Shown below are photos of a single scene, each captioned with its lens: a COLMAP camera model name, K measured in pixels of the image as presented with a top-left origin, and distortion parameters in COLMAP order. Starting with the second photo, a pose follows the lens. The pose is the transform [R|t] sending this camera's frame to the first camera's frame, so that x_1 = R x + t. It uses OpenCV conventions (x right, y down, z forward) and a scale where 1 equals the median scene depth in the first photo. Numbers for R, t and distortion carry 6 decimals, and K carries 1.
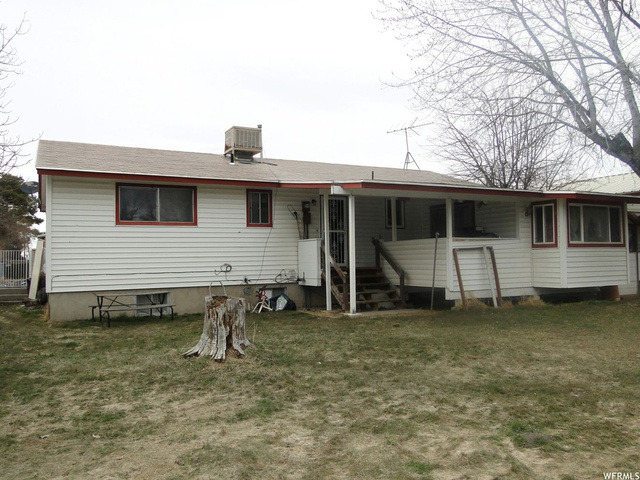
lens RADIAL K [[533.0, 0, 320.0], [0, 533.0, 240.0], [0, 0, 1]] dist [0.038015, 0.001560]
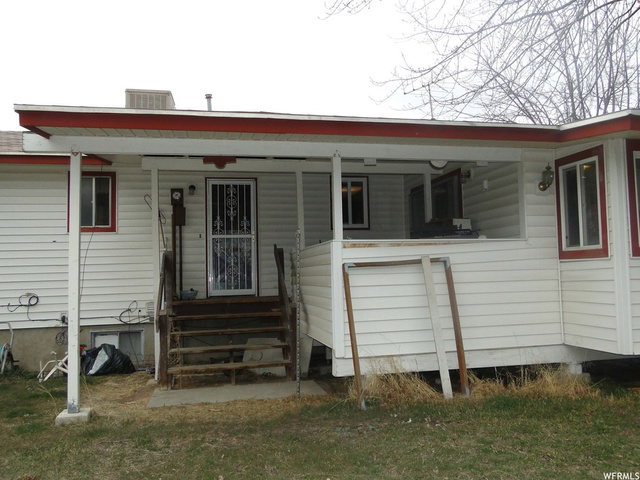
lens RADIAL K [[533.0, 0, 320.0], [0, 533.0, 240.0], [0, 0, 1]] dist [0.038015, 0.001560]
pose [[0.963245, -0.026179, -0.267345, 0.326040], [0.018769, 0.999367, -0.030235, 0.008879], [0.267967, 0.024106, 0.963126, 0.507962]]
